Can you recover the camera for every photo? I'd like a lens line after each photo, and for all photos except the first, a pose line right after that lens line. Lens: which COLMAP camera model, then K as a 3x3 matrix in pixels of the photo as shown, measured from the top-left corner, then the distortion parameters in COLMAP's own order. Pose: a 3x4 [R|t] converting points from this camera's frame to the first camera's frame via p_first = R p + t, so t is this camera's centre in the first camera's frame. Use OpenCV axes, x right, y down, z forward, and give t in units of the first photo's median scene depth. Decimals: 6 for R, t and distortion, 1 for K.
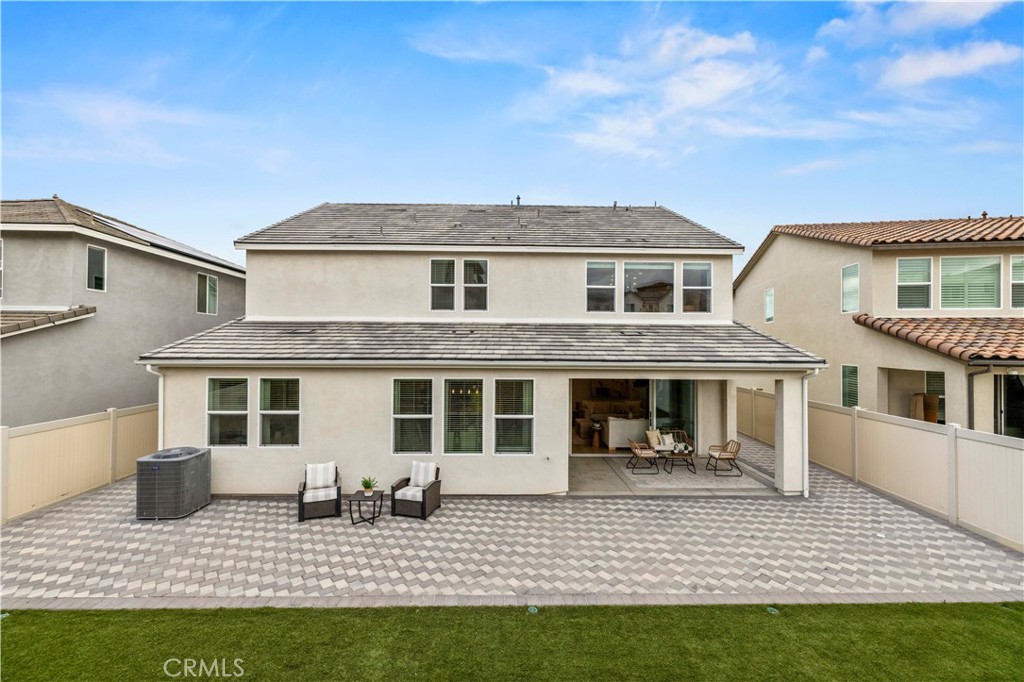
lens RADIAL K [[432.8, 0, 507.8], [0, 432.8, 340.8], [0, 0, 1]] dist [0.000755, 0.000576]
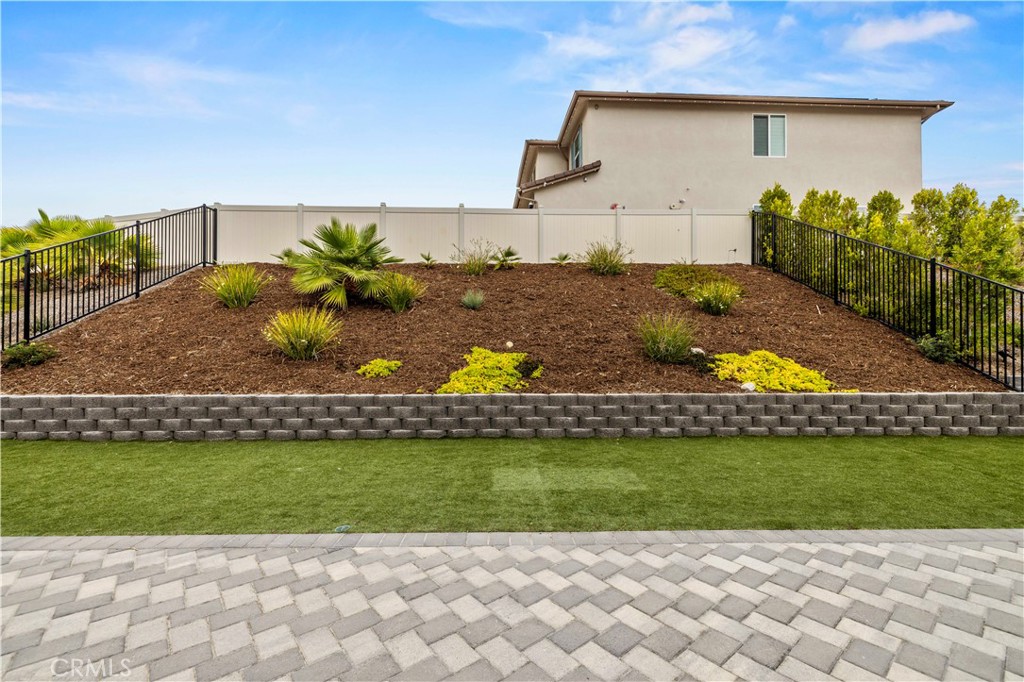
lens RADIAL K [[432.8, 0, 512.7], [0, 432.8, 340.8], [0, 0, 1]] dist [0.000755, 0.000576]
pose [[-0.999948, -0.007659, -0.006761, -0.102044], [-0.007487, 0.999654, -0.025230, 0.218787], [0.006952, -0.025178, -0.999659, 0.948726]]
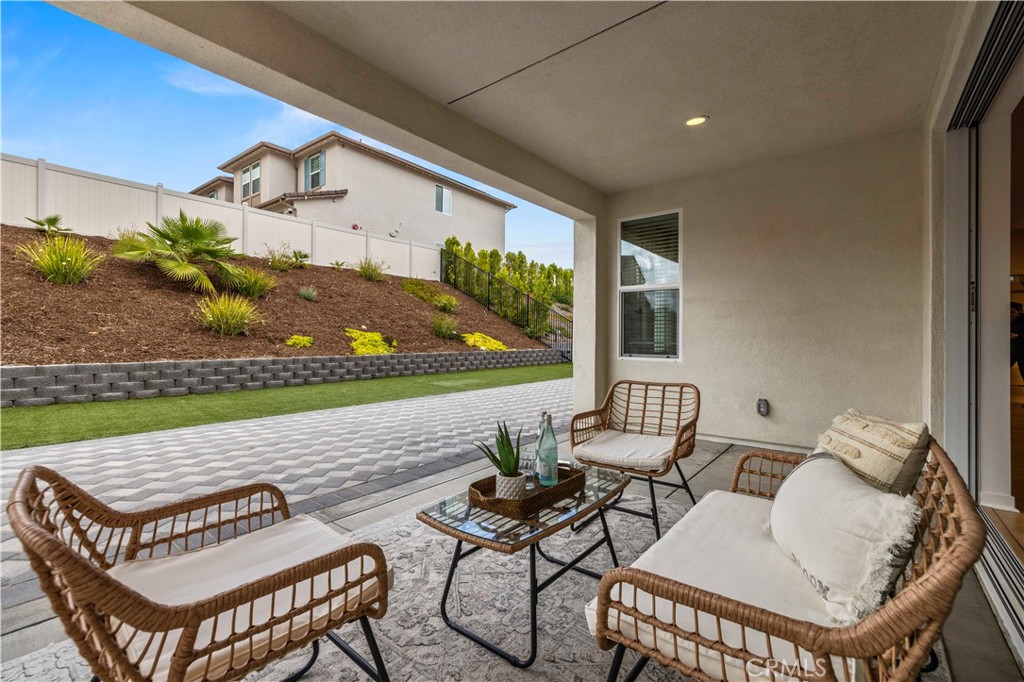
lens RADIAL K [[432.8, 0, 509.4], [0, 432.8, 338.9], [0, 0, 1]] dist [0.000755, 0.000576]
pose [[-0.645802, -0.007633, -0.763467, 0.394771], [-0.002767, 0.999967, -0.007658, 0.239966], [0.763500, -0.002833, -0.645802, 1.197559]]
